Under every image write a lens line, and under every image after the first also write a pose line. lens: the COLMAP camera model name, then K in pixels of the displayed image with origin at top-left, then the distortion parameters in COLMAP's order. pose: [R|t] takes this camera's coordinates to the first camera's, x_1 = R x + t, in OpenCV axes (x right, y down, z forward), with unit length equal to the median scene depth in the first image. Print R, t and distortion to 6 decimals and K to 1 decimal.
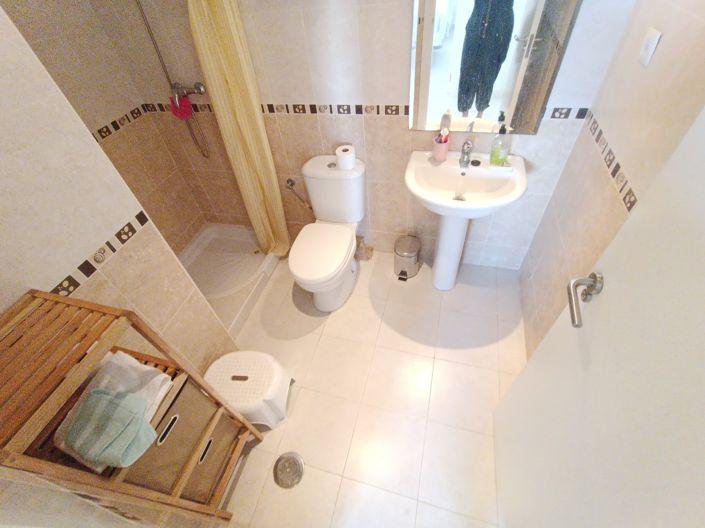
lens RADIAL K [[322.6, 0, 348.3], [0, 322.6, 261.0], [0, 0, 1]] dist [-0.024556, 0.014129]
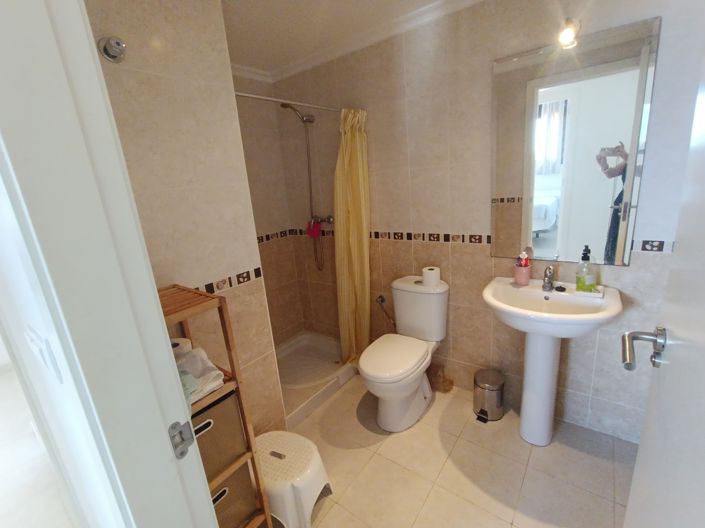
lens RADIAL K [[322.6, 0, 348.3], [0, 322.6, 261.0], [0, 0, 1]] dist [-0.024556, 0.014129]
pose [[0.930541, 0.103326, -0.351308, 0.110019], [-0.266650, 0.848733, -0.456673, 0.217604], [0.250980, 0.518629, 0.817333, -0.015403]]
